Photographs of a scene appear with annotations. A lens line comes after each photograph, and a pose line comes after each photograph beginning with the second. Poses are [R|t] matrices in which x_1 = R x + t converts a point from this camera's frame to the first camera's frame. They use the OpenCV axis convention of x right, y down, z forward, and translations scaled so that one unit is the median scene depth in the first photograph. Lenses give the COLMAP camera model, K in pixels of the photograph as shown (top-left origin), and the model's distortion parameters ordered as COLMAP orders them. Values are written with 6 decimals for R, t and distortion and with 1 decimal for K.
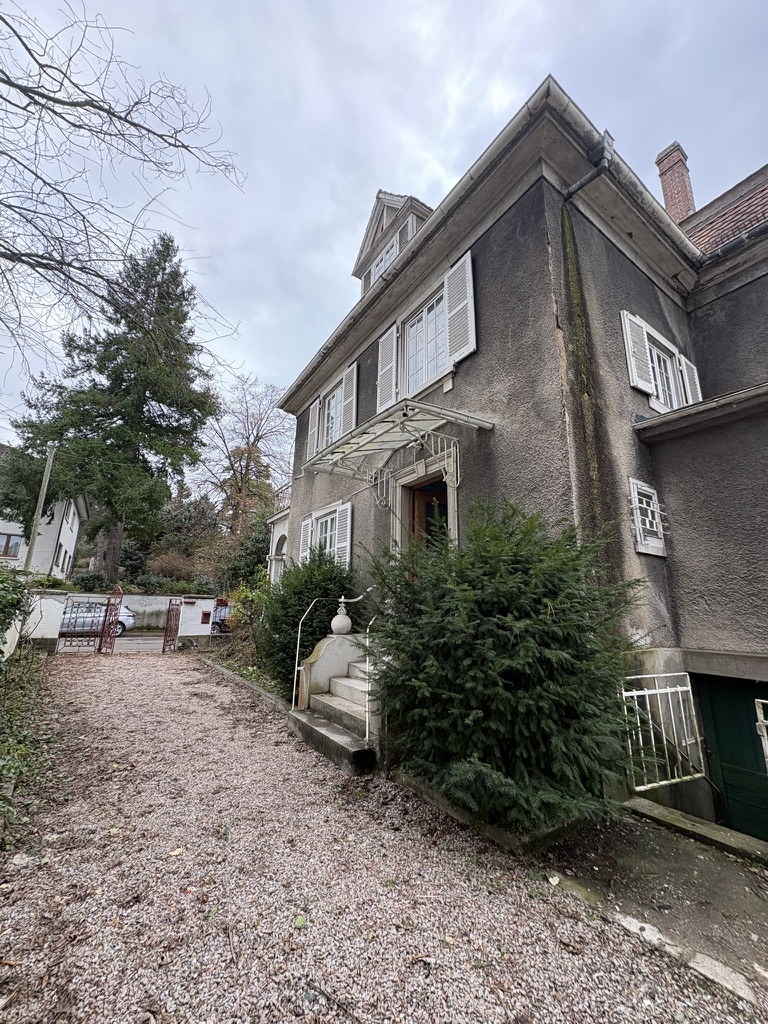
lens RADIAL K [[404.5, 0, 386.3], [0, 404.5, 509.2], [0, 0, 1]] dist [0.004215, 0.000847]
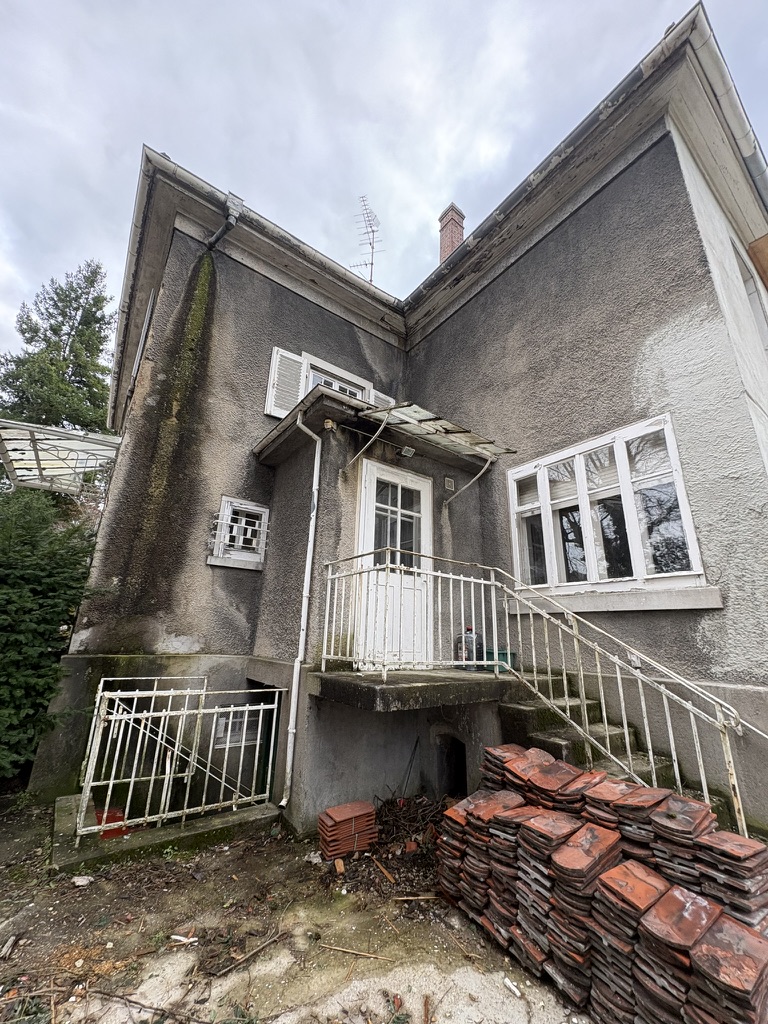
lens RADIAL K [[404.5, 0, 382.6], [0, 404.5, 513.4], [0, 0, 1]] dist [0.004215, 0.000847]
pose [[0.999299, 0.021517, 0.030624, 0.688509], [-0.019839, 0.998340, -0.054072, 0.013131], [-0.031736, 0.053427, 0.998067, -0.069809]]
